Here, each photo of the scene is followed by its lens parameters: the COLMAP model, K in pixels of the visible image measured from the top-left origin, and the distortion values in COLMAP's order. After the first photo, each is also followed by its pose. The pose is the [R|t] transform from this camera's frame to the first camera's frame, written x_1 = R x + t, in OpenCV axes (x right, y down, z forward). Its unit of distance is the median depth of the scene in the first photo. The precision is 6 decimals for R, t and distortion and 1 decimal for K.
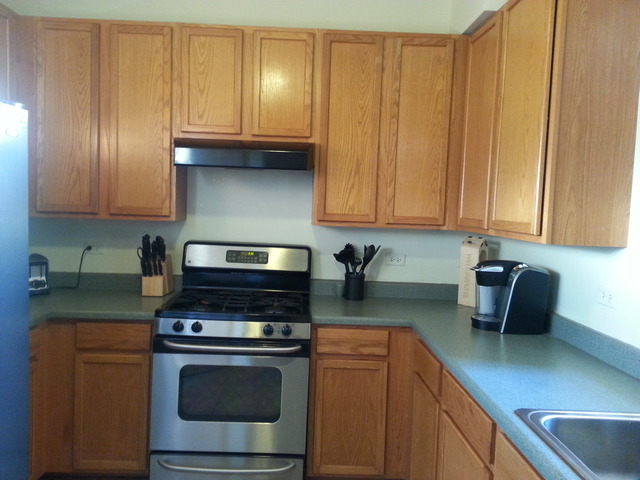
lens RADIAL K [[513.5, 0, 311.0], [0, 513.5, 231.3], [0, 0, 1]] dist [0.109506, -0.137236]
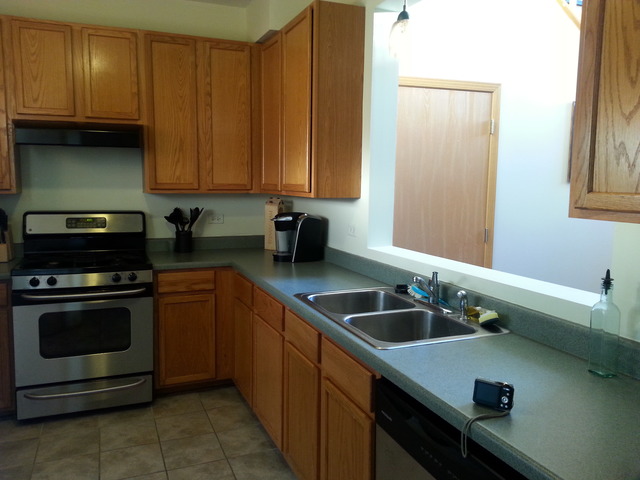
lens RADIAL K [[513.5, 0, 311.0], [0, 513.5, 231.3], [0, 0, 1]] dist [0.109506, -0.137236]
pose [[0.936378, -0.064093, 0.345091, -0.062404], [0.044899, 0.996982, 0.063337, 0.018518], [-0.348109, -0.043813, 0.936430, -0.296069]]
